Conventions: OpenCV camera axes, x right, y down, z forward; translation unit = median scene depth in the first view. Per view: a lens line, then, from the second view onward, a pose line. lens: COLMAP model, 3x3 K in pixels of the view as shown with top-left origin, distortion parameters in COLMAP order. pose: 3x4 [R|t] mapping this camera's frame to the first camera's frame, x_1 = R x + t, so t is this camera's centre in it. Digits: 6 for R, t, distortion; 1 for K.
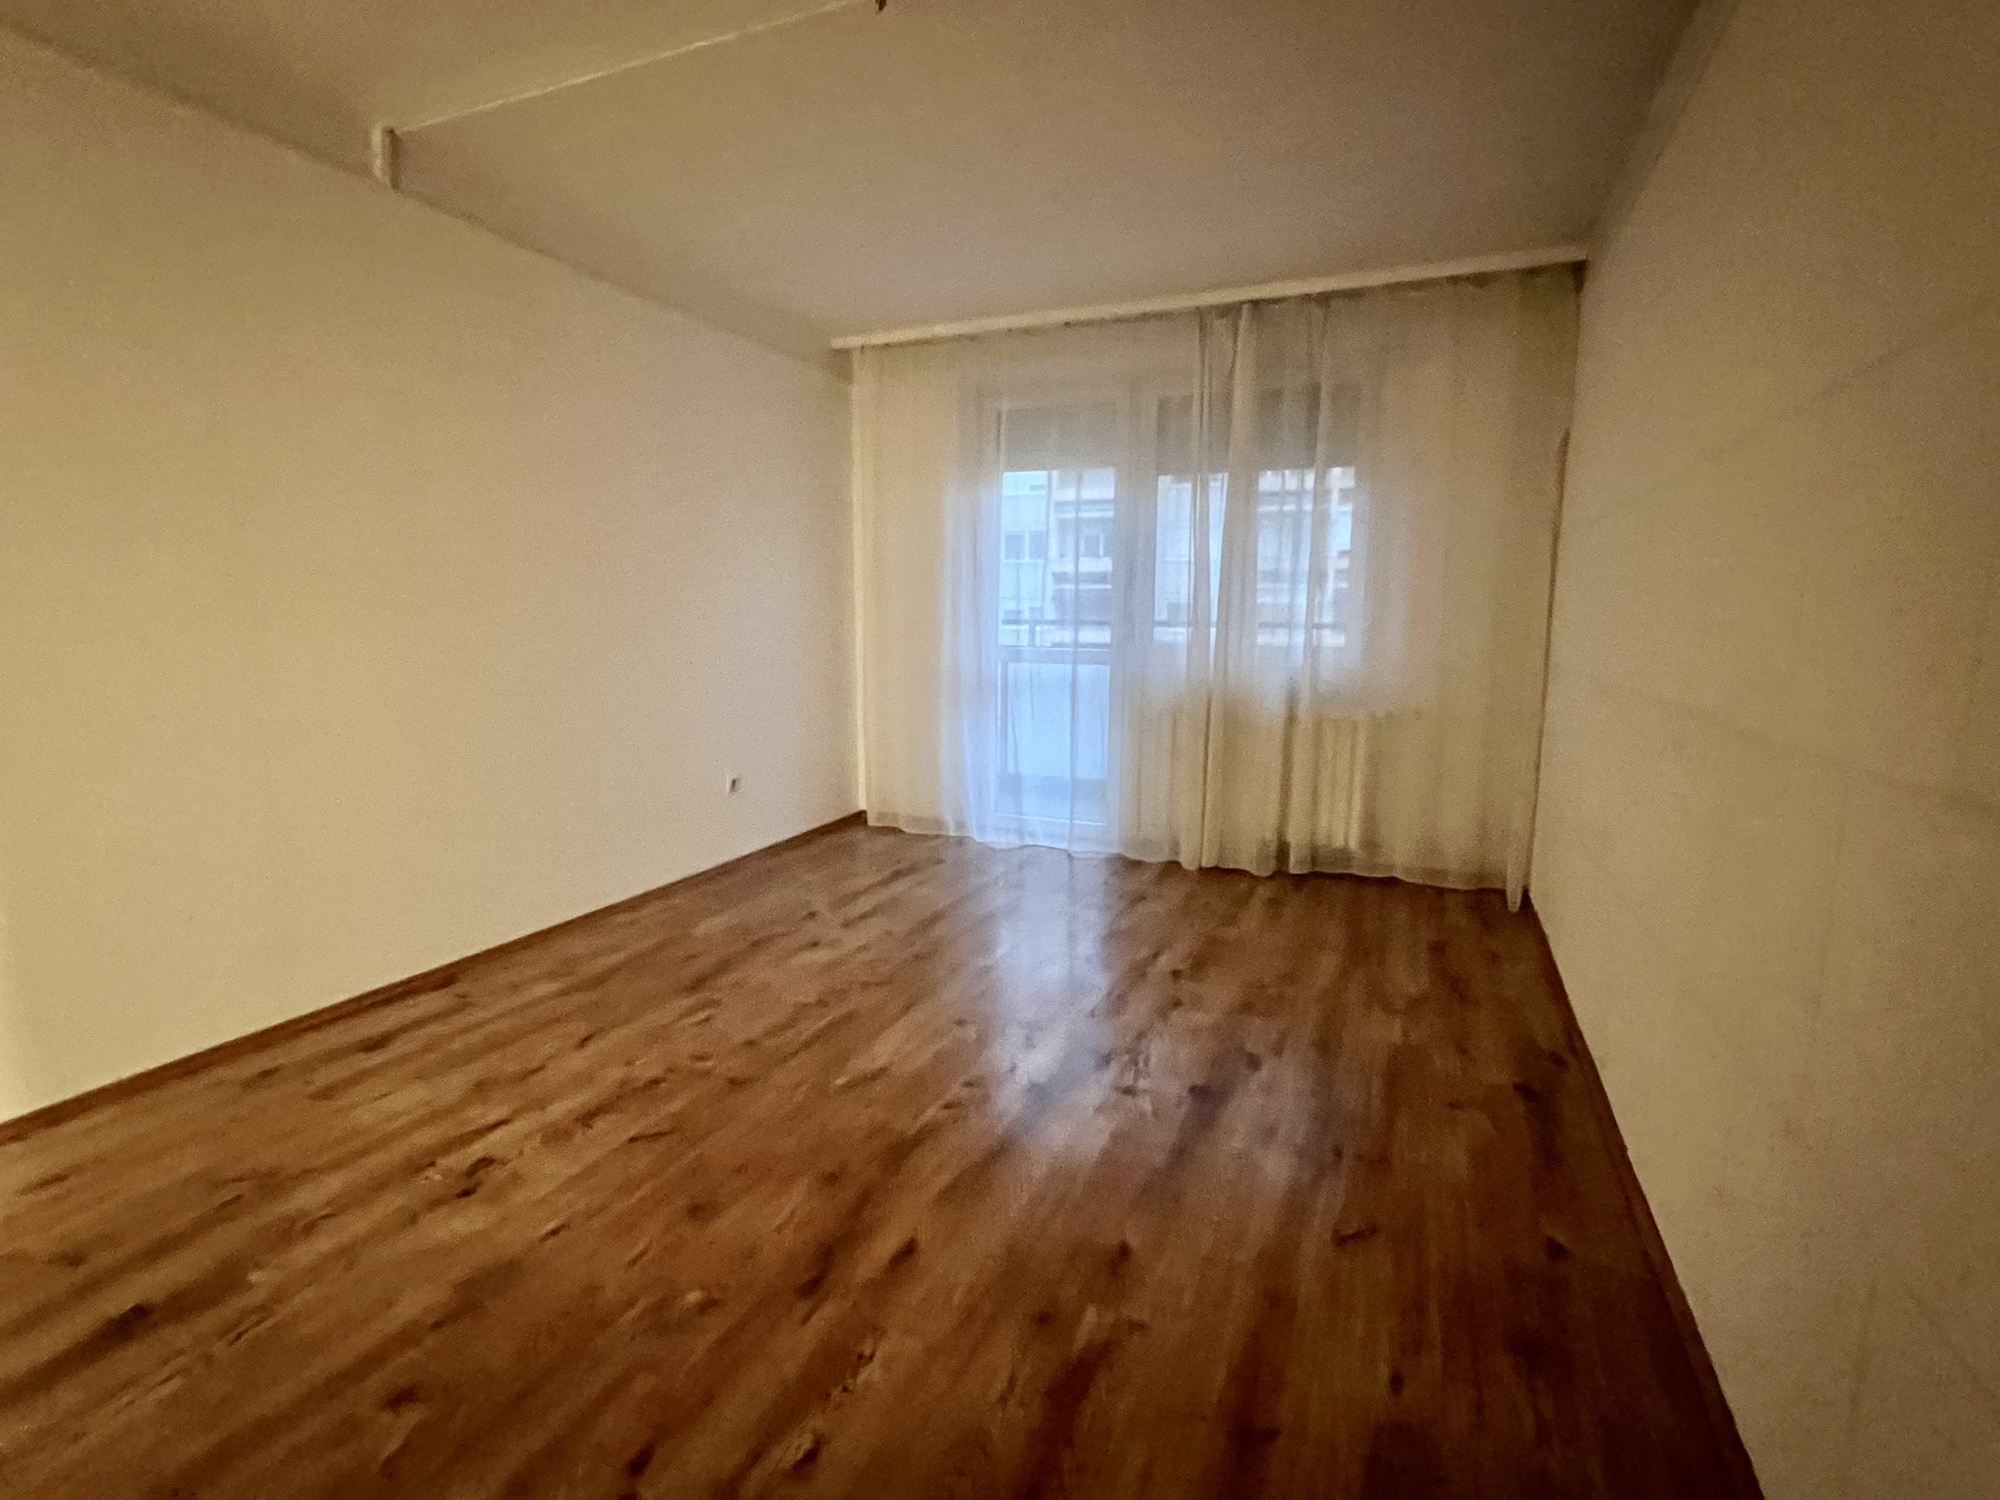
lens RADIAL K [[922.4, 0, 982.8], [0, 922.4, 749.1], [0, 0, 1]] dist [0.000942, 0.000625]
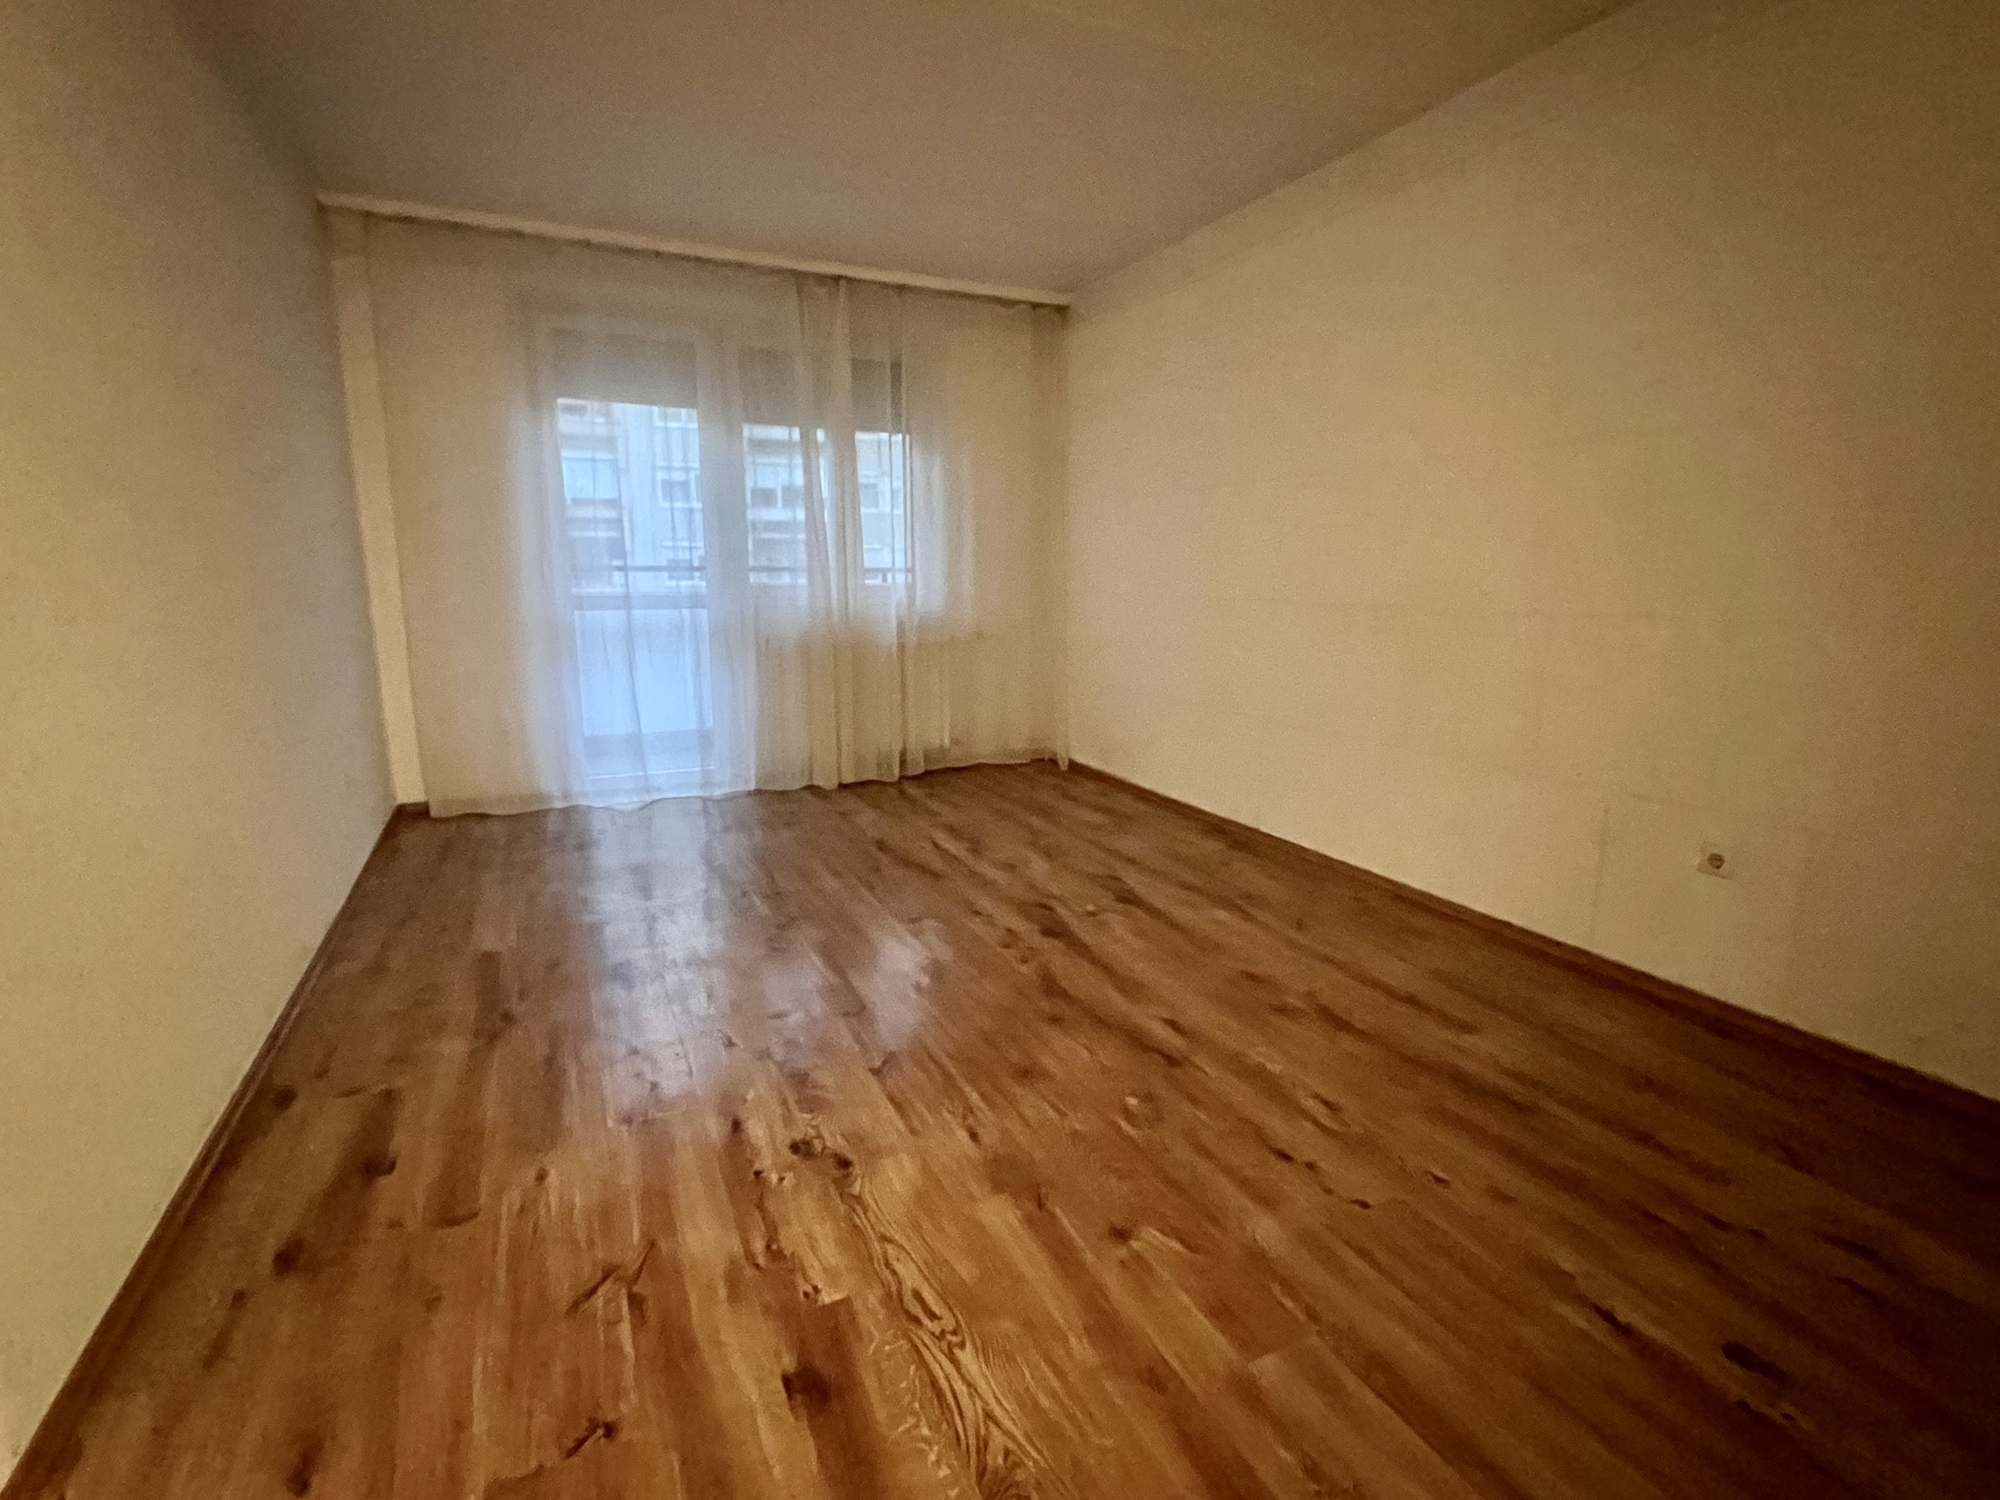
lens RADIAL K [[922.4, 0, 982.8], [0, 922.4, 749.1], [0, 0, 1]] dist [0.000942, 0.000625]
pose [[0.680915, -0.145789, 0.717705, -0.475853], [0.108814, 0.989248, 0.097712, -0.005988], [-0.724234, 0.011563, 0.689457, 0.107287]]
